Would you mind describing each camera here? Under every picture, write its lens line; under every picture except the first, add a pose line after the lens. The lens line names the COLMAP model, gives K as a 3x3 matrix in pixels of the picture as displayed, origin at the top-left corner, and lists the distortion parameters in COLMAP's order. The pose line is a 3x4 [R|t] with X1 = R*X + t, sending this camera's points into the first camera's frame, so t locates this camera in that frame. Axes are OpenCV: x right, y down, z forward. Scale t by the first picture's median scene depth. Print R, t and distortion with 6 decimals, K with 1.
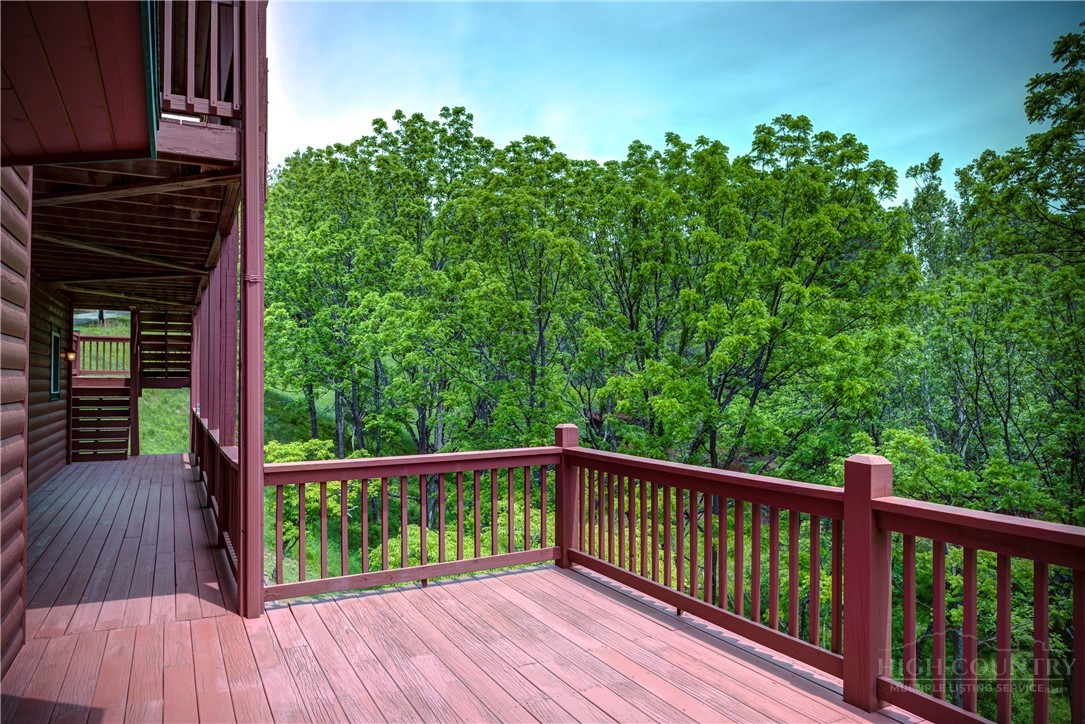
lens RADIAL K [[706.8, 0, 534.5], [0, 706.8, 391.4], [0, 0, 1]] dist [-0.008627, -0.015845]
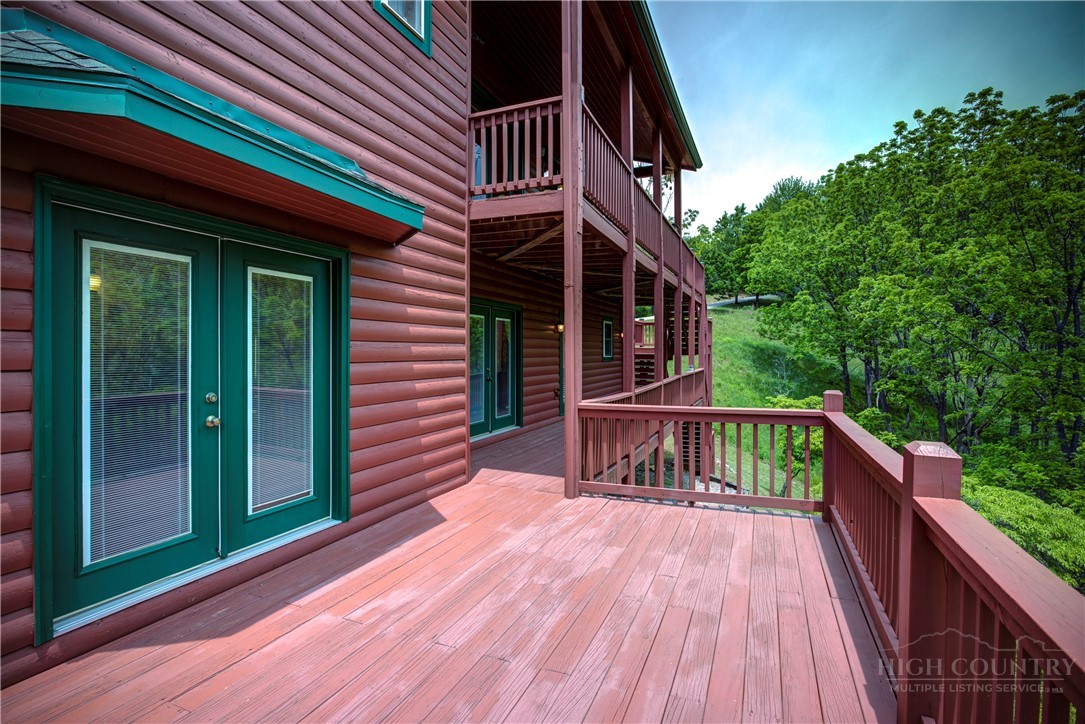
lens RADIAL K [[518.3, 0, 559.1], [0, 518.3, 368.8], [0, 0, 1]] dist [-0.012516, -0.000345]
pose [[0.665956, 0.029068, -0.745424, 0.078009], [-0.014228, 0.999554, 0.026266, -0.000055], [0.745855, -0.006887, 0.666073, 0.036647]]
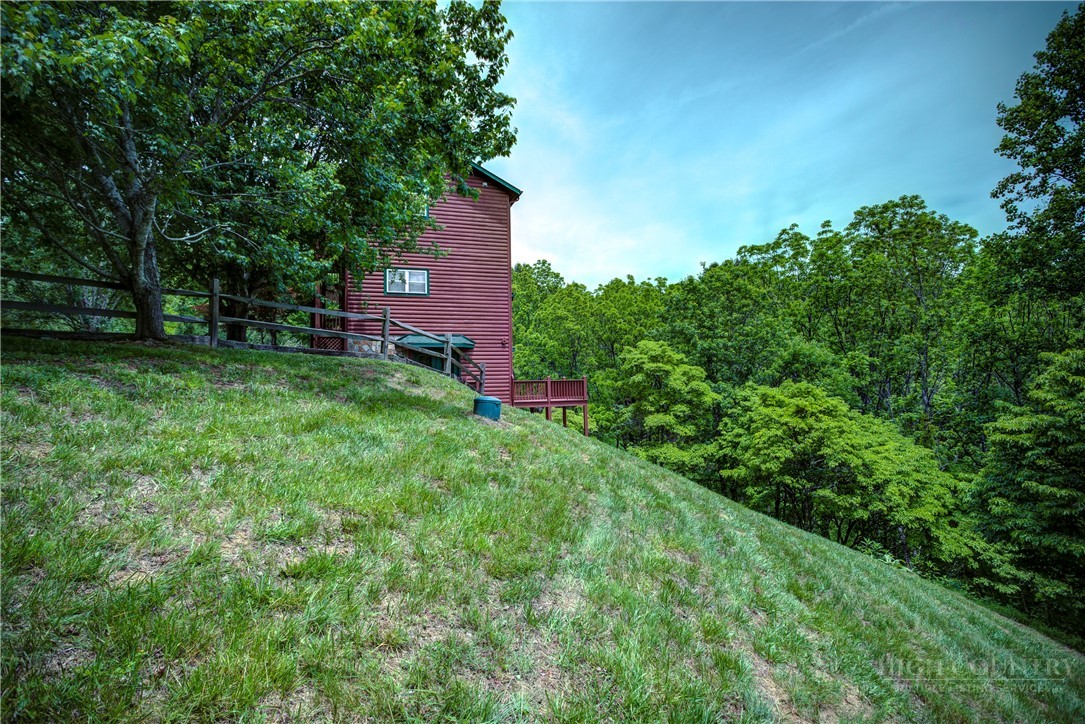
lens RADIAL K [[518.3, 0, 542.9], [0, 518.3, 362.3], [0, 0, 1]] dist [-0.012516, -0.000345]
pose [[0.989471, -0.018250, -0.143574, 0.189197], [0.009375, 0.998017, -0.062250, 0.055928], [0.144425, 0.060249, 0.987680, -1.028089]]
